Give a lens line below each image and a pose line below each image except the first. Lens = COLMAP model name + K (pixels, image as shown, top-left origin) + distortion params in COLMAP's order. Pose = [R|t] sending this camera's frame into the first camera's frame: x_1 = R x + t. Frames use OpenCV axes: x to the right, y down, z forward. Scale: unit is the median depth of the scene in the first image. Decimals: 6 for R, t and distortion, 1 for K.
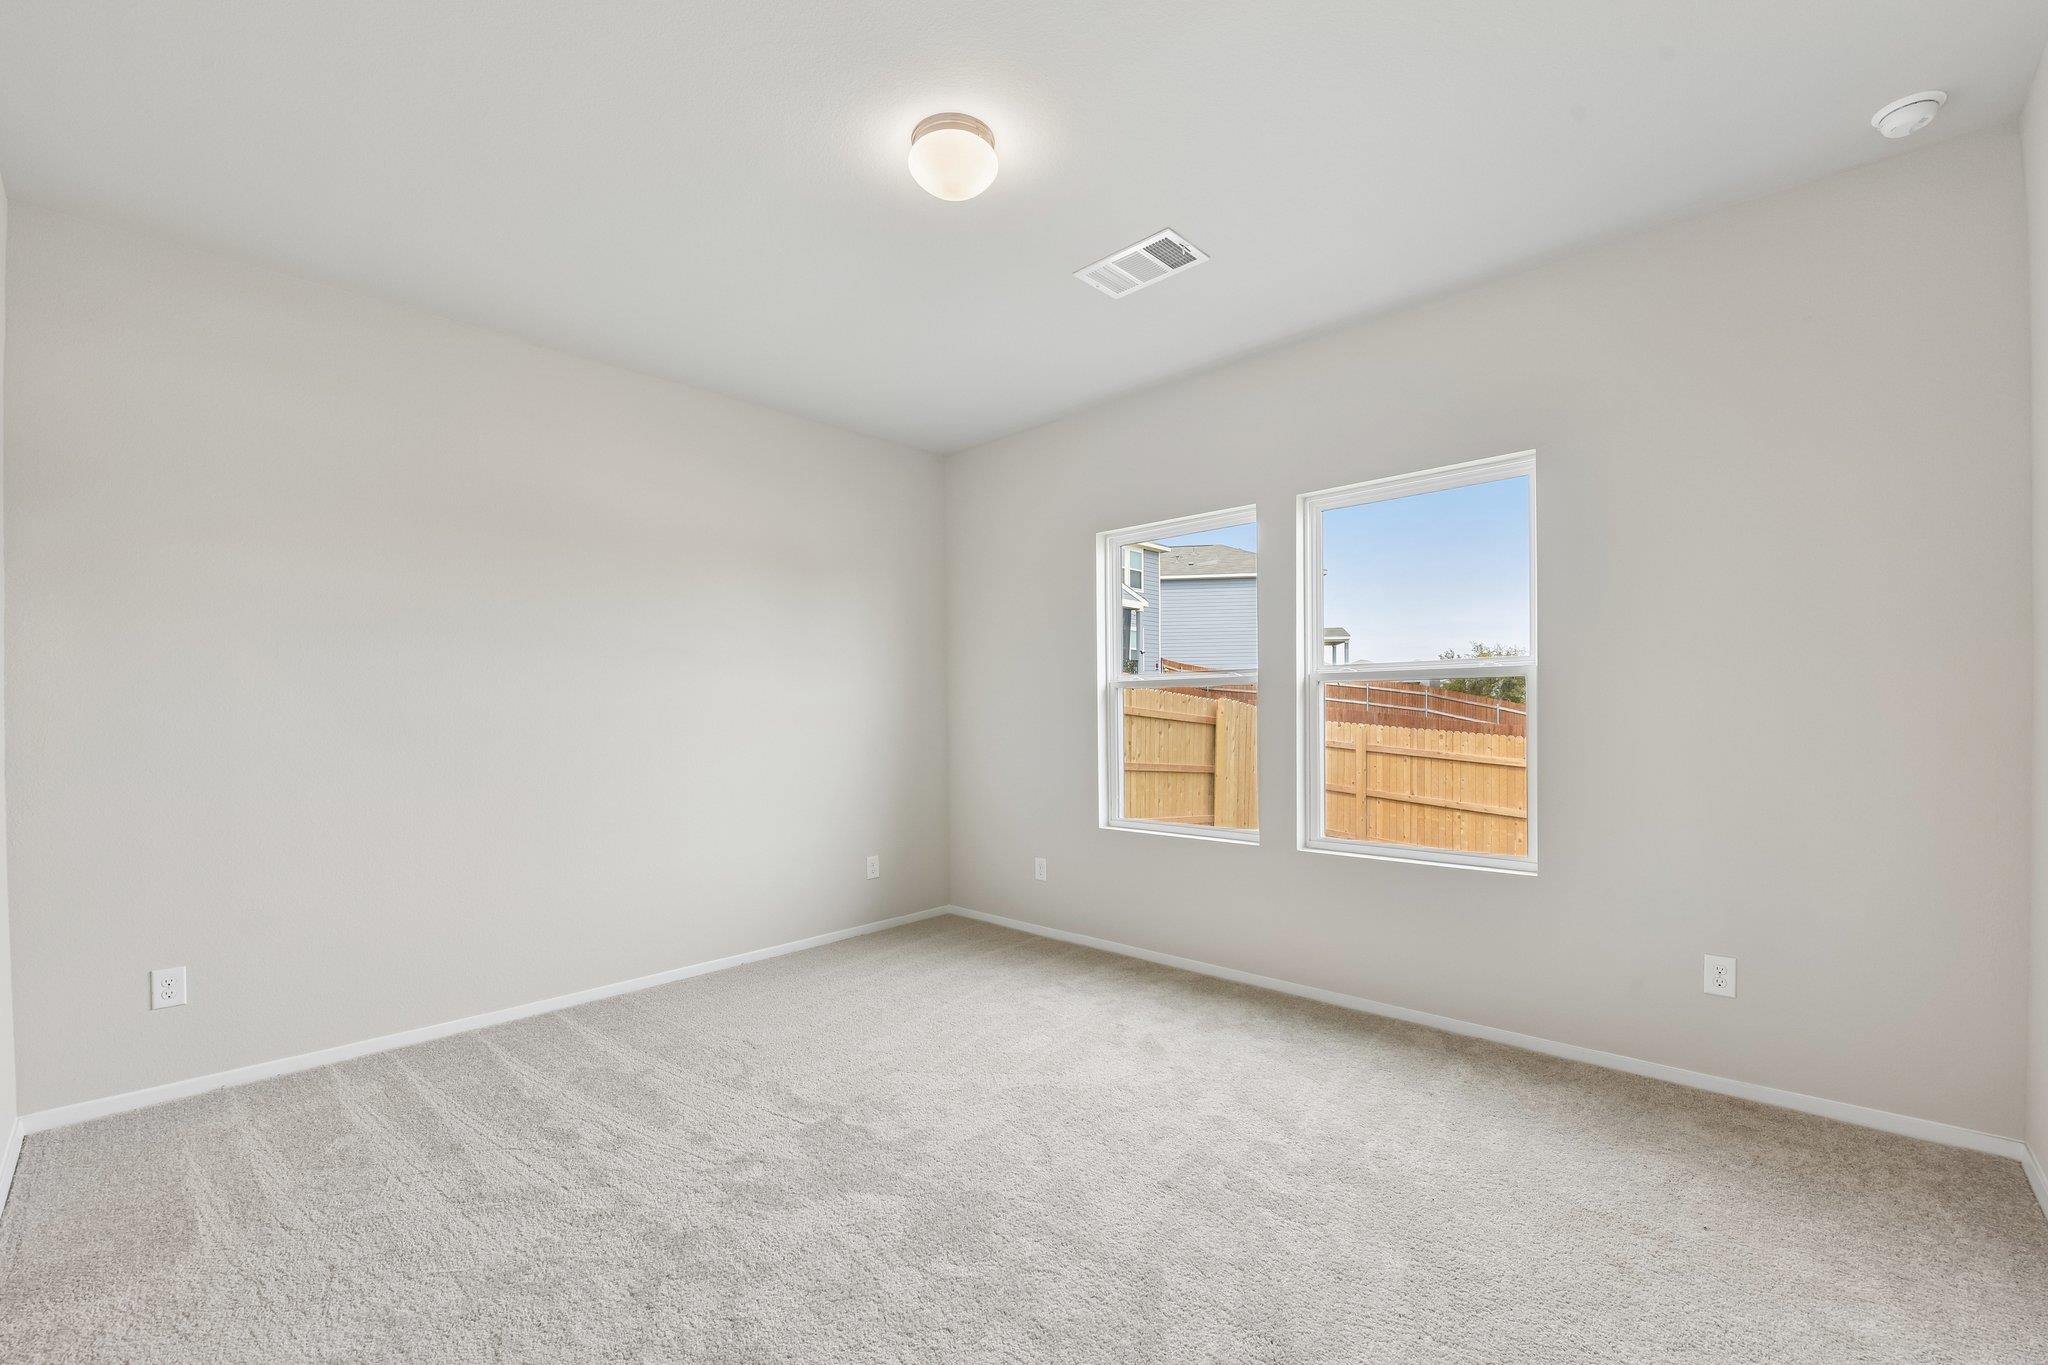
lens RADIAL K [[825.9, 0, 1049.7], [0, 825.9, 708.3], [0, 0, 1]] dist [0.001549, -0.000063]
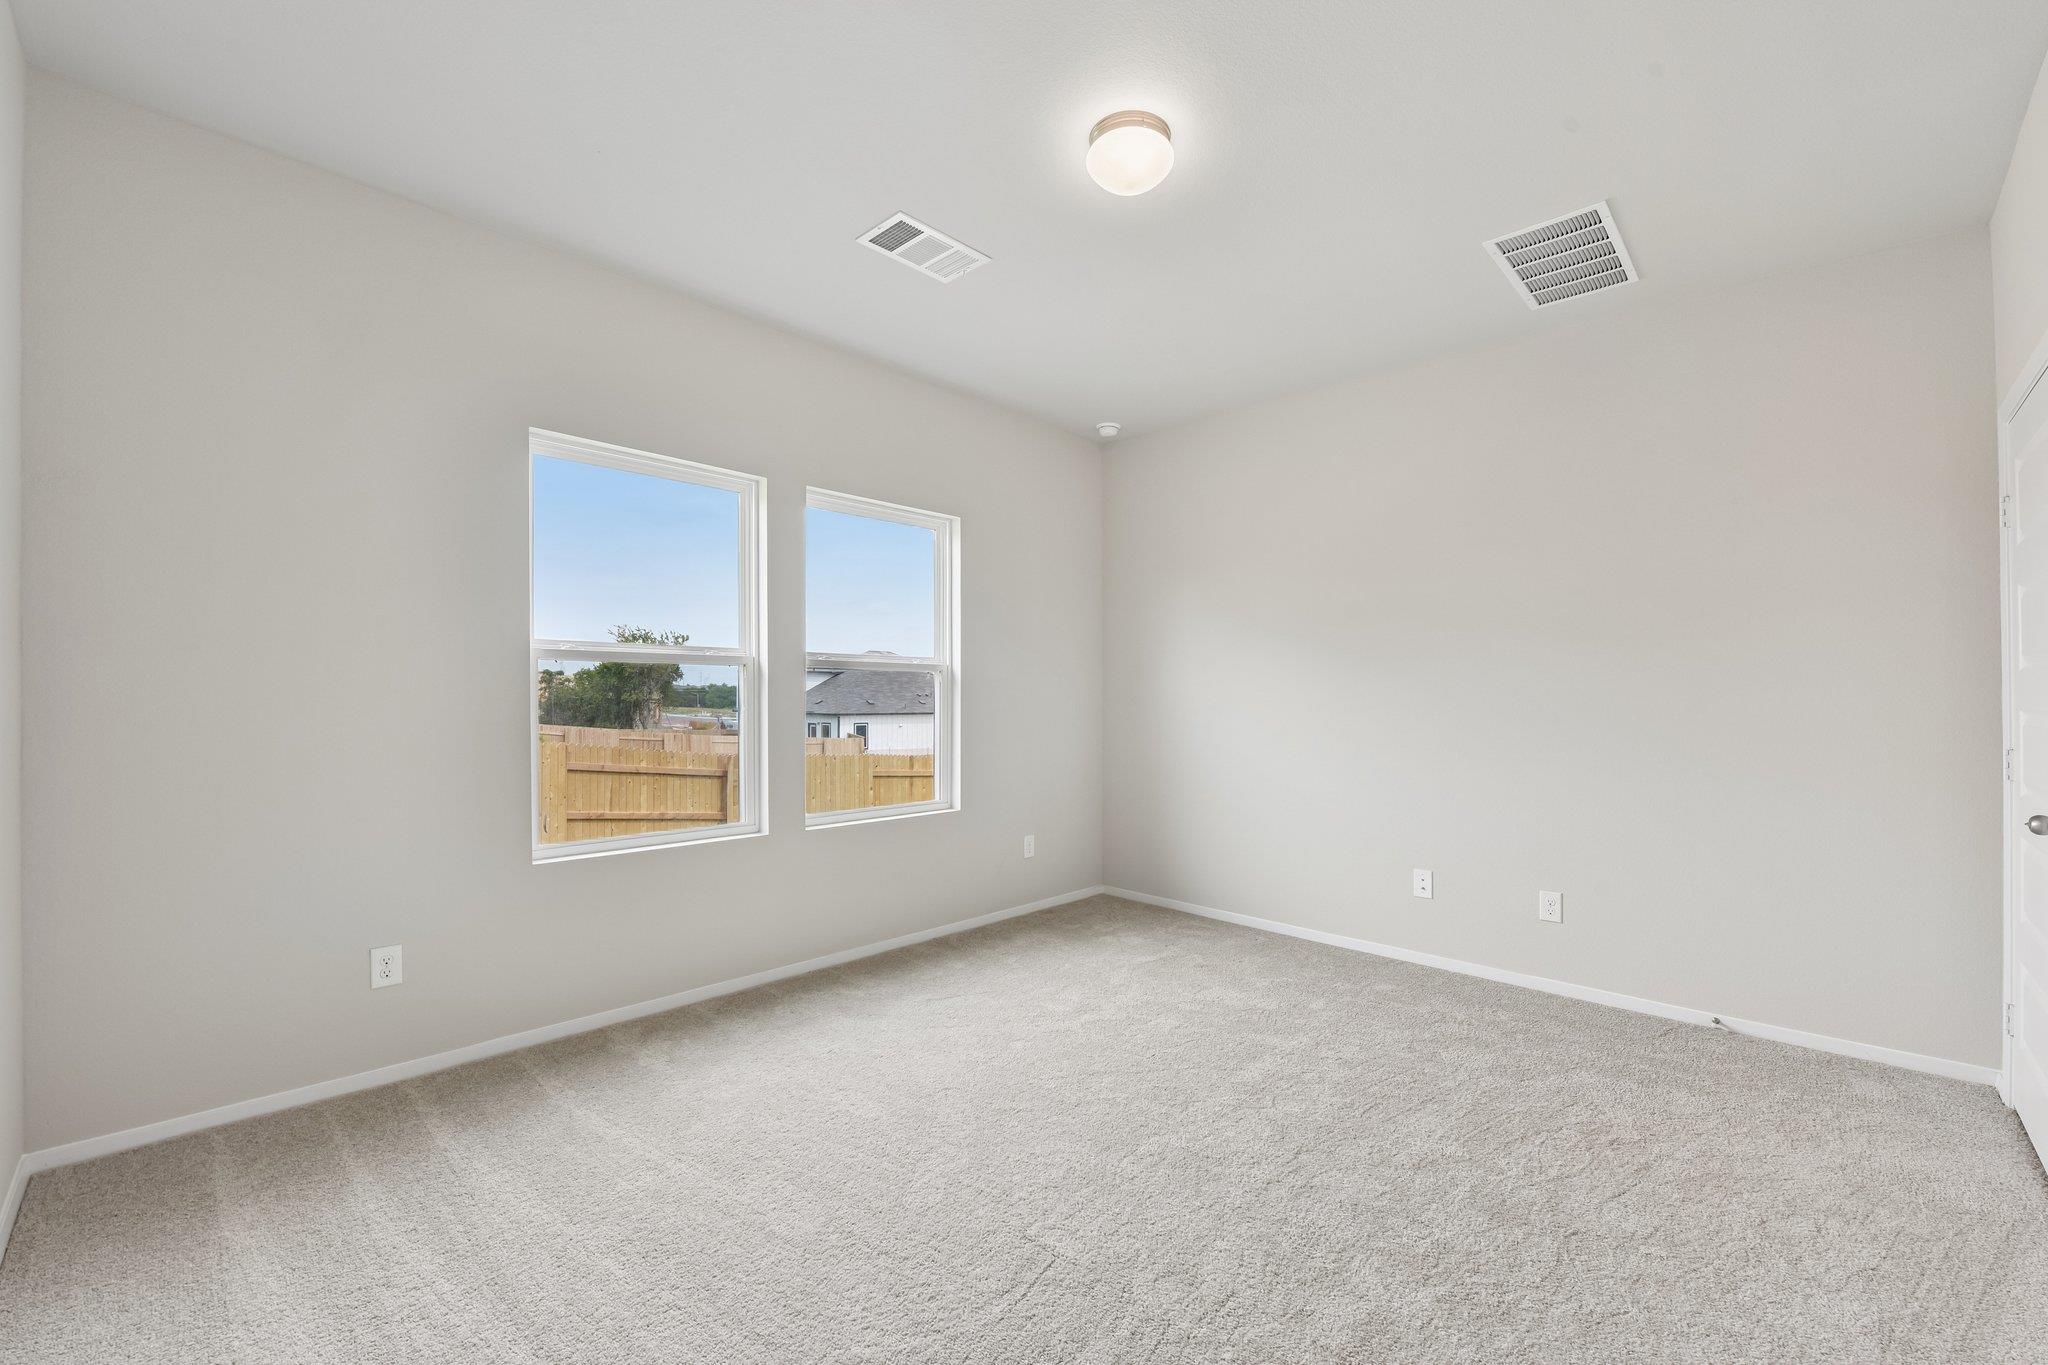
lens RADIAL K [[825.9, 0, 1049.7], [0, 825.9, 708.3], [0, 0, 1]] dist [0.001549, -0.000063]
pose [[0.002771, 0.007843, 0.999965, -0.671665], [-0.011438, 0.999904, -0.007811, 0.023886], [-0.999931, -0.011416, 0.002860, 0.655941]]
